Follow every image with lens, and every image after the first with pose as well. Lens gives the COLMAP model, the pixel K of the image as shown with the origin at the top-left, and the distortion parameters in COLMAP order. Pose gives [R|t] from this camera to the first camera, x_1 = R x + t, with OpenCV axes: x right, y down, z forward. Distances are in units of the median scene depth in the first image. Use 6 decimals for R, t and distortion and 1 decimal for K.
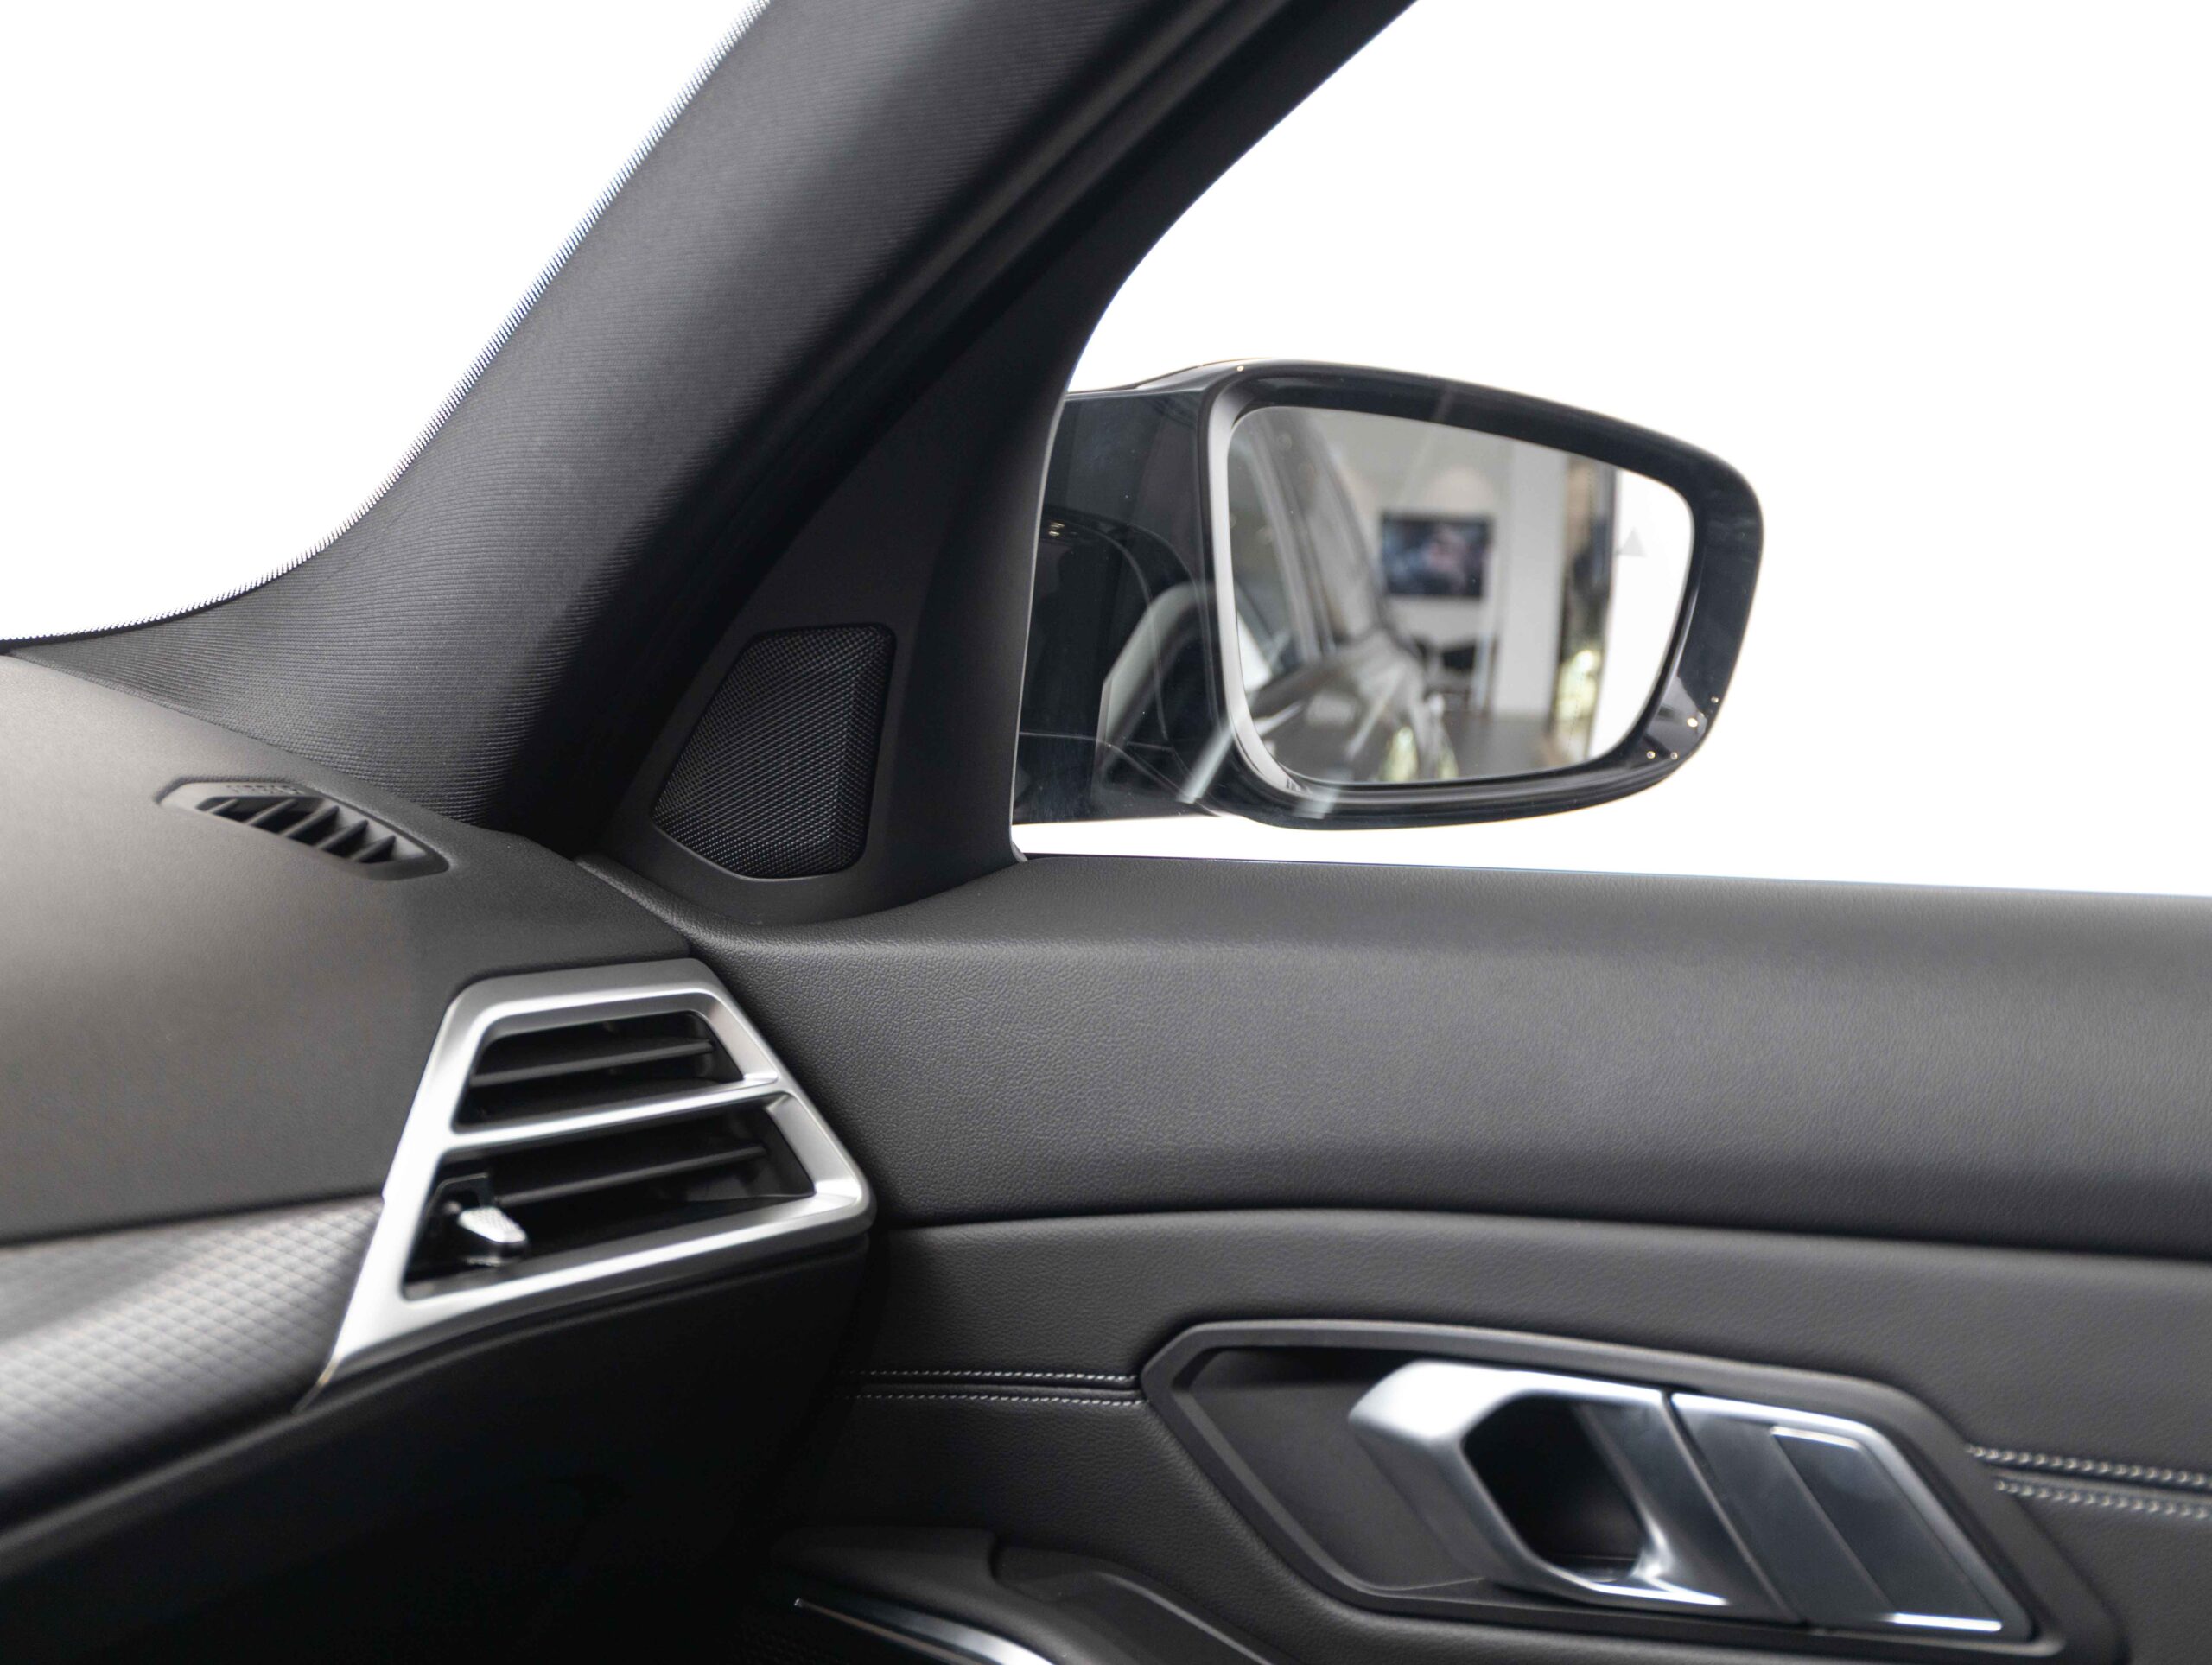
lens RADIAL K [[3075.0, 0, 1106.0], [0, 3075.0, 832.5], [0, 0, 1]] dist [0.011691, 0.026736]
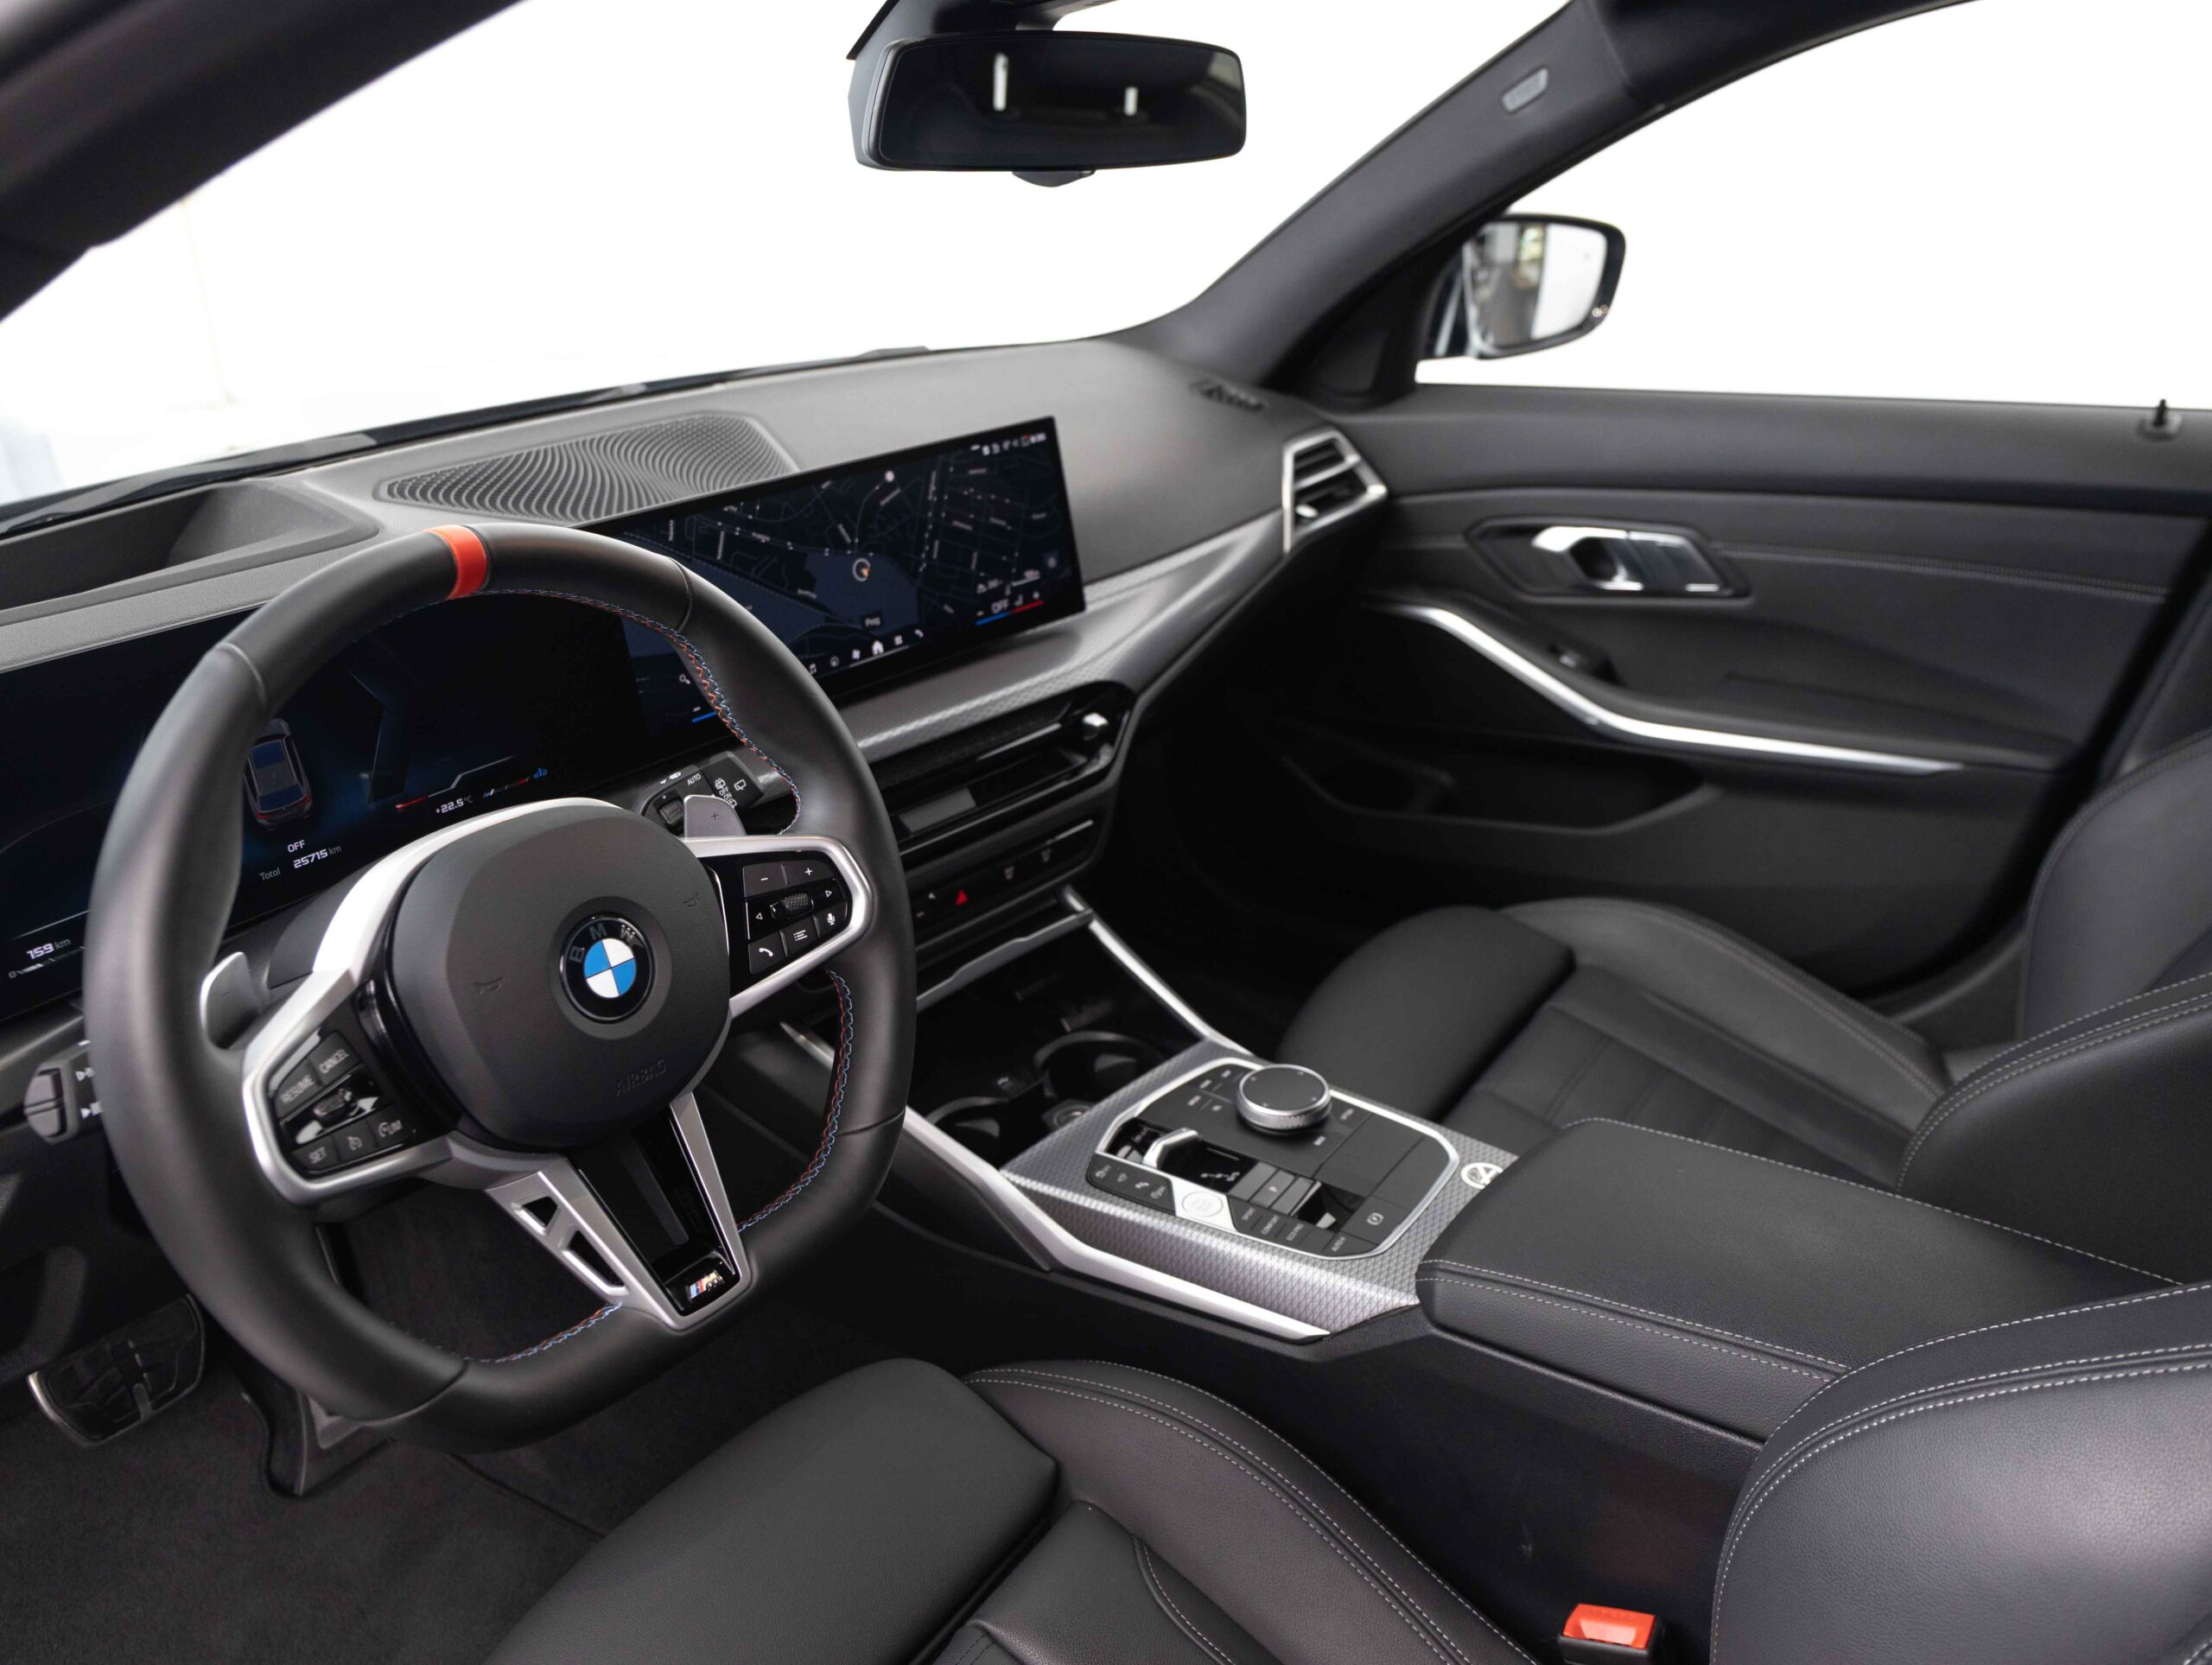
lens RADIAL K [[1652.3, 0, 1104.3], [0, 1652.3, 773.1], [0, 0, 1]] dist [0.000861, -0.000800]
pose [[0.997549, -0.068420, -0.014633, -0.410261], [0.069436, 0.942387, 0.327240, -0.229608], [-0.008600, -0.327454, 0.944828, -0.928040]]
